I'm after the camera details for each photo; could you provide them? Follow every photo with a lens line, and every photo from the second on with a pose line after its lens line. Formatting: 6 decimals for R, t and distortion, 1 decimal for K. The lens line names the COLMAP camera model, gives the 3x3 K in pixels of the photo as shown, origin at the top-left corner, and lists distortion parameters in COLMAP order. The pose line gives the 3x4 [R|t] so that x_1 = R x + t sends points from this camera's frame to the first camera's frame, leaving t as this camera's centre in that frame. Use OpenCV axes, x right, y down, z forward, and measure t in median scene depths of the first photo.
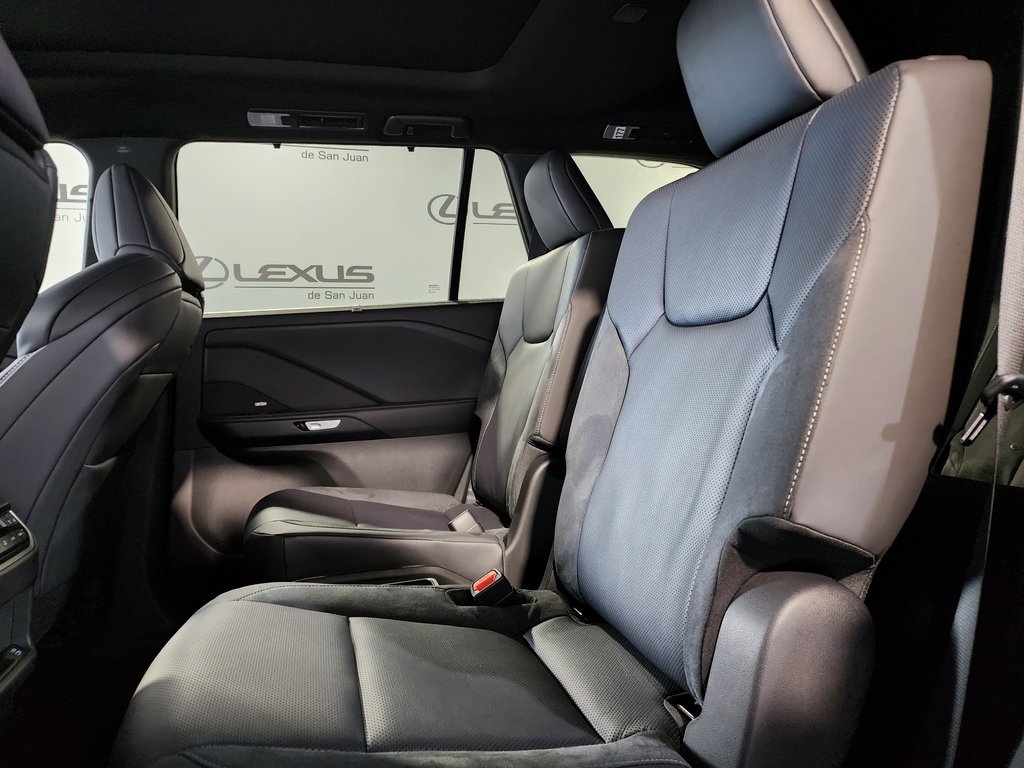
lens RADIAL K [[691.7, 0, 512.0], [0, 691.7, 384.0], [0, 0, 1]] dist [0.087769, -0.090655]
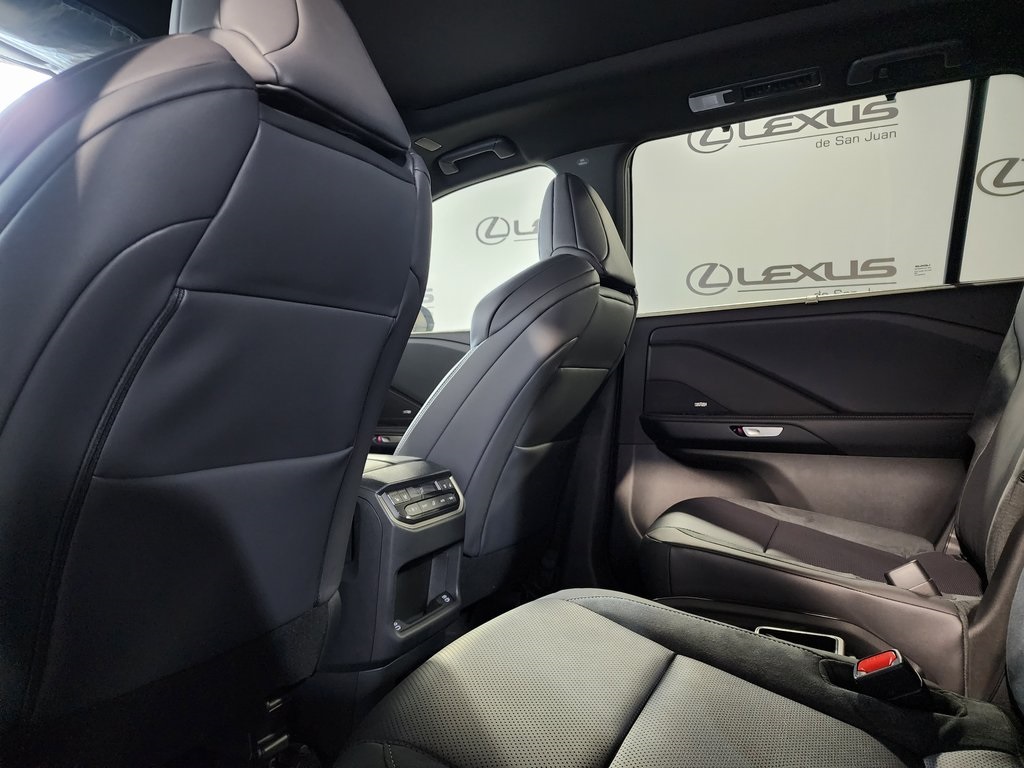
lens RADIAL K [[691.7, 0, 512.0], [0, 691.7, 384.0], [0, 0, 1]] dist [0.087769, -0.090655]
pose [[0.744847, 0.035819, -0.666273, 0.087257], [-0.044012, 0.999021, 0.004505, 0.008060], [0.665782, 0.025968, 0.745694, 0.121791]]
